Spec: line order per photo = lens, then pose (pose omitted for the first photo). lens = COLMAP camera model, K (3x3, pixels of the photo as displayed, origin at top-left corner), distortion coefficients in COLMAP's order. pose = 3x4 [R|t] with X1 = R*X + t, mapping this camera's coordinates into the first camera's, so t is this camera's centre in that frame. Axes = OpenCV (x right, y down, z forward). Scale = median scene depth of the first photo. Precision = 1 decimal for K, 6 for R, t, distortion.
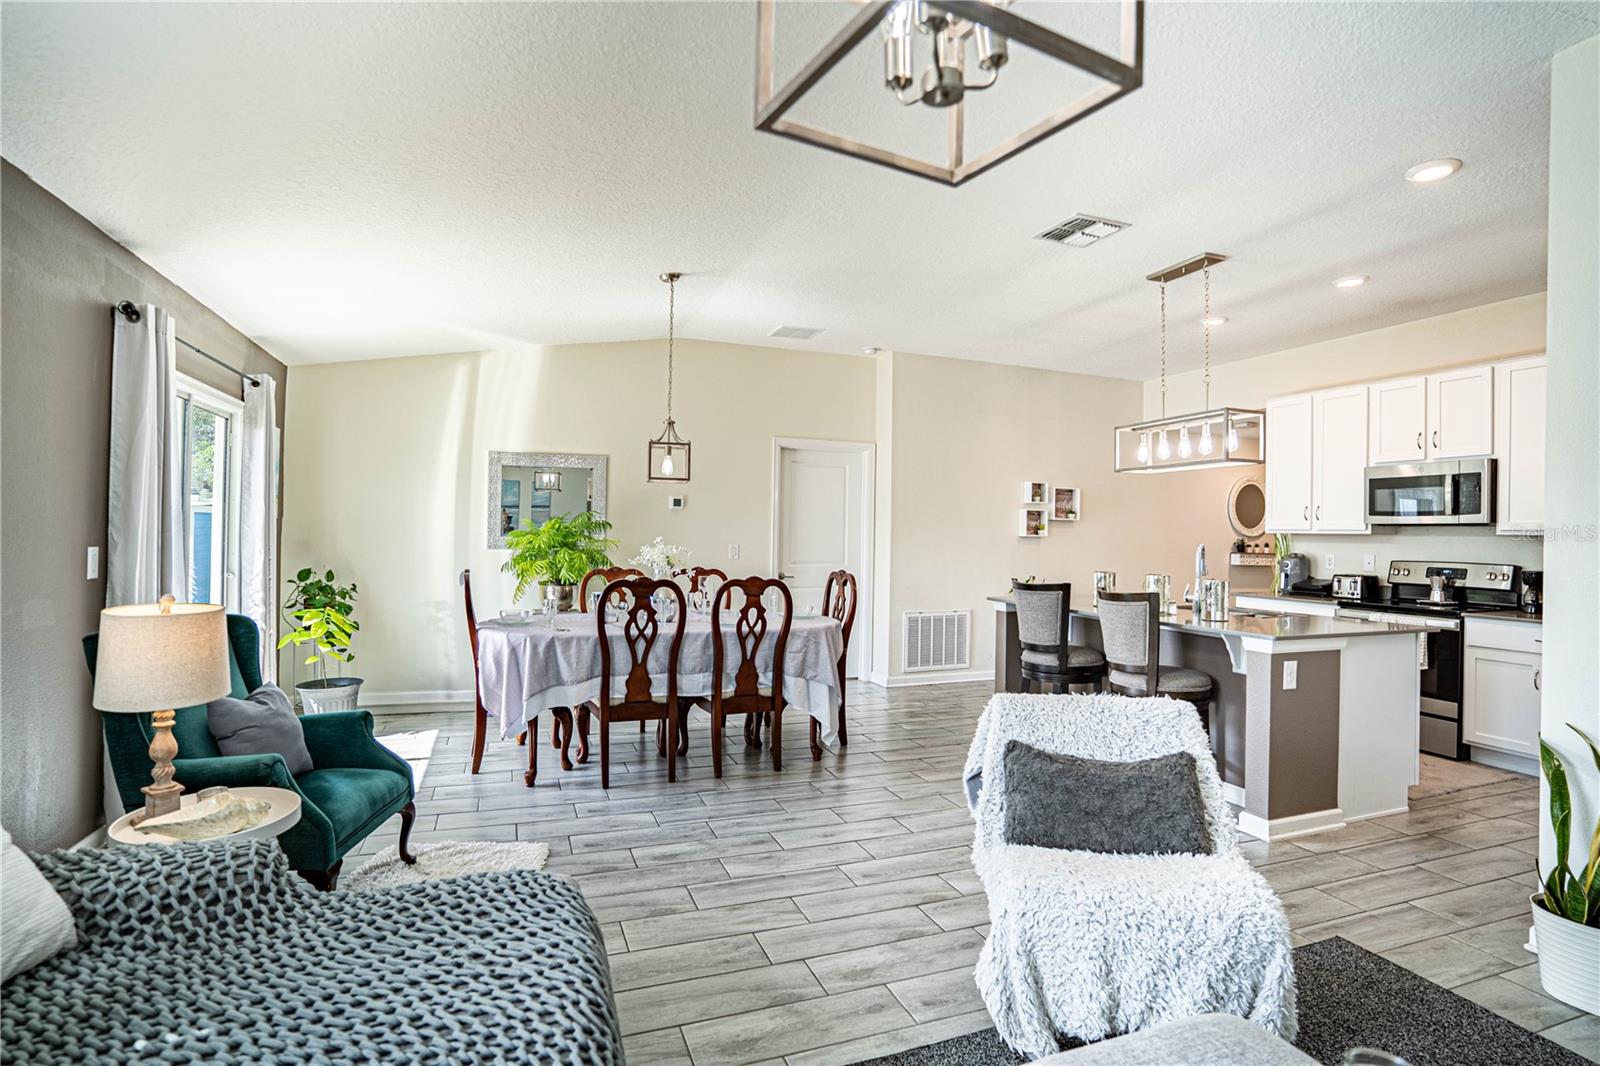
lens RADIAL K [[792.4, 0, 799.4], [0, 792.4, 528.9], [0, 0, 1]] dist [-0.058741, 0.019966]
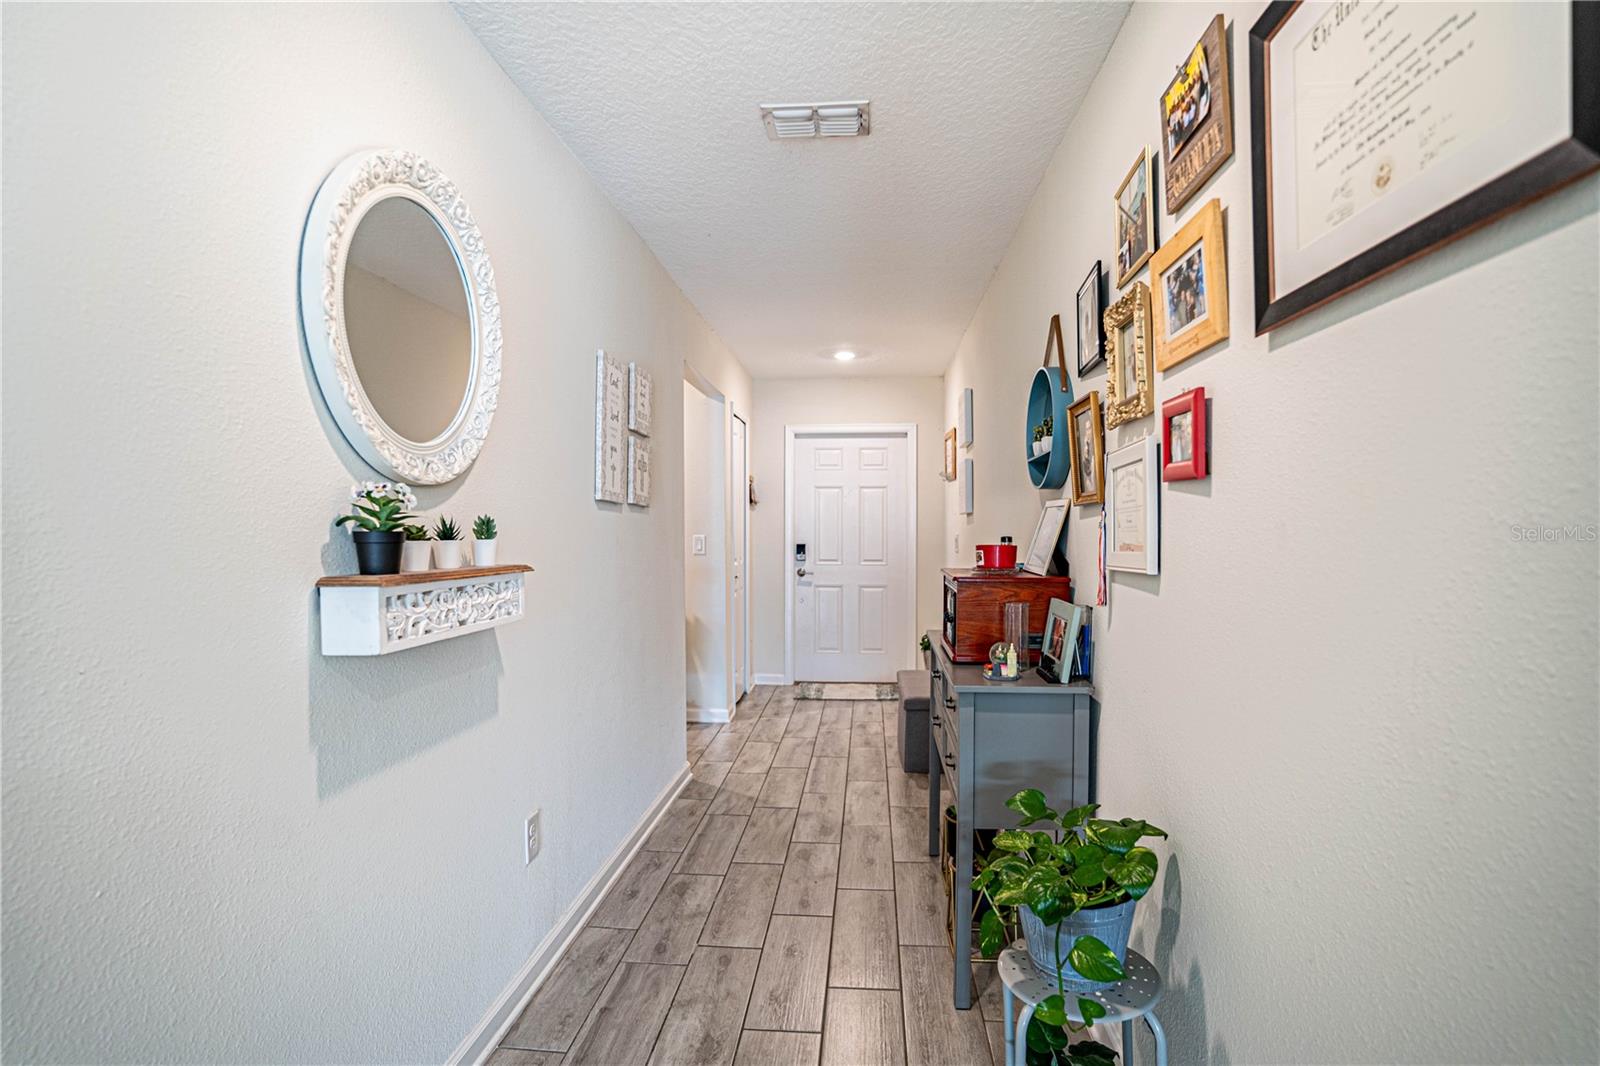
lens RADIAL K [[792.4, 0, 799.0], [0, 792.4, 537.0], [0, 0, 1]] dist [-0.058741, 0.019966]
pose [[0.417789, -0.028608, 0.908093, 0.667970], [0.007292, 0.999578, 0.028135, 0.026576], [-0.908515, -0.005132, 0.417822, 1.251152]]
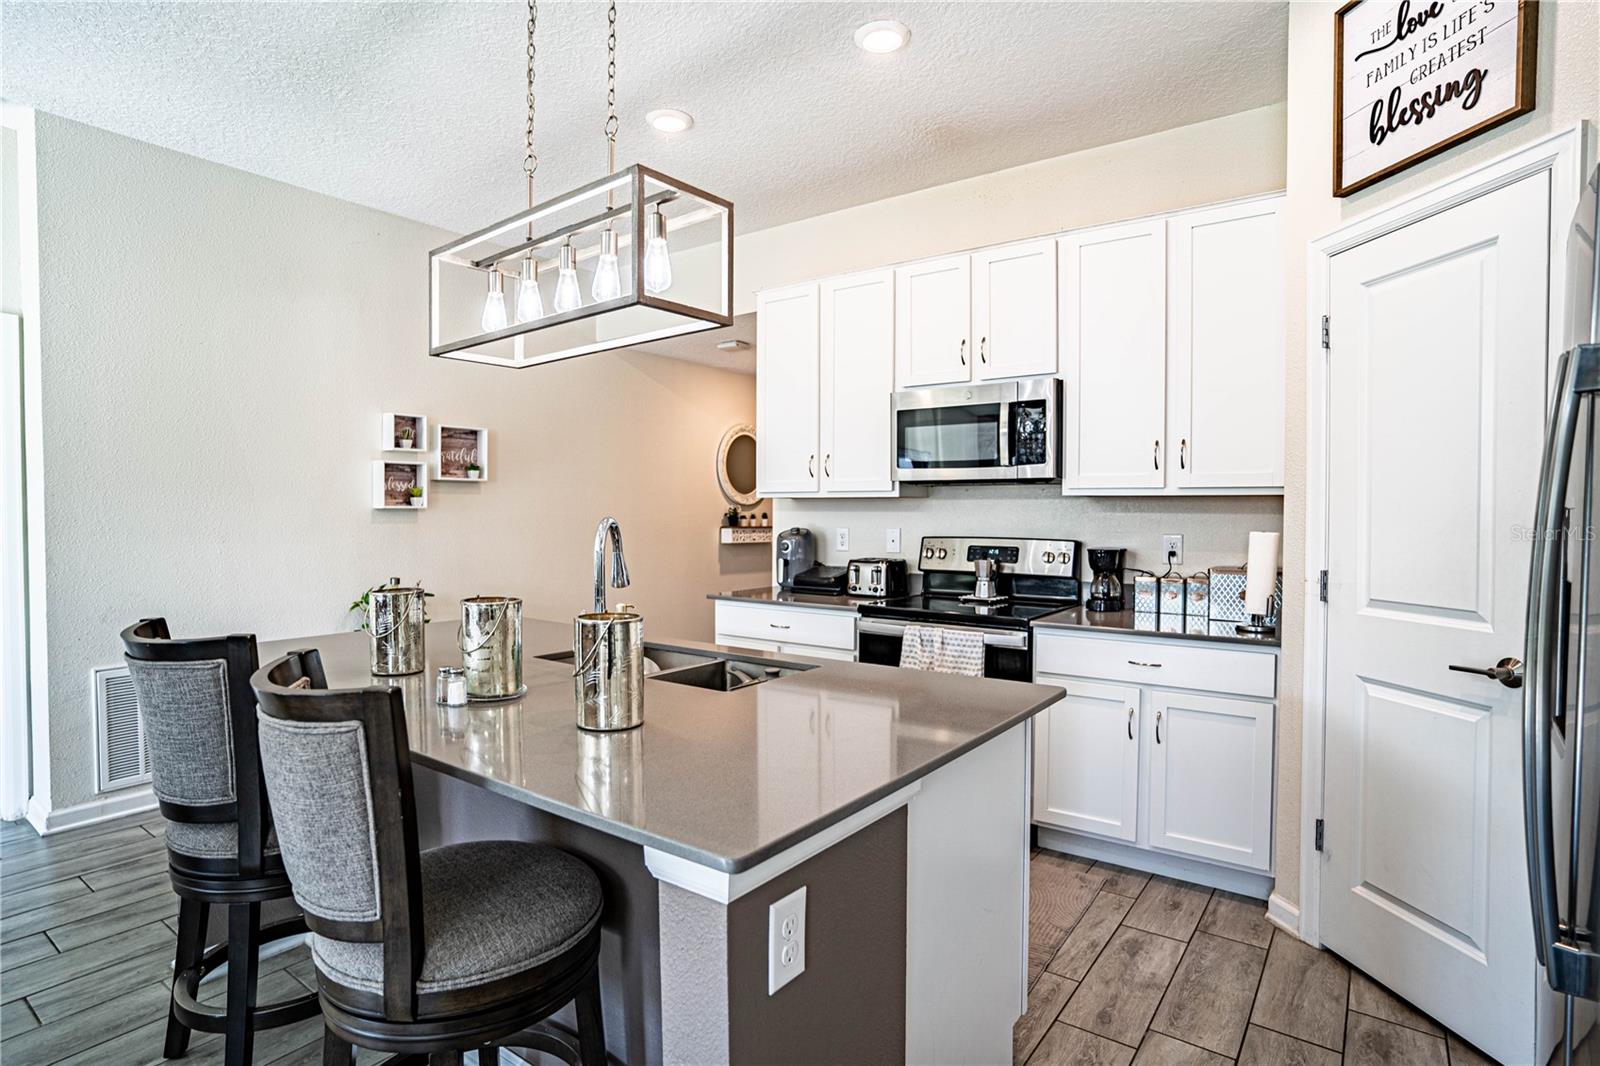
lens RADIAL K [[823.5, 0, 799.0], [0, 823.5, 537.2], [0, 0, 1]] dist [-0.032549, 0.004784]
pose [[0.841830, -0.032679, 0.538752, 0.290325], [0.009505, 0.998908, 0.045739, 0.007617], [-0.539659, -0.033383, 0.841222, 0.453069]]
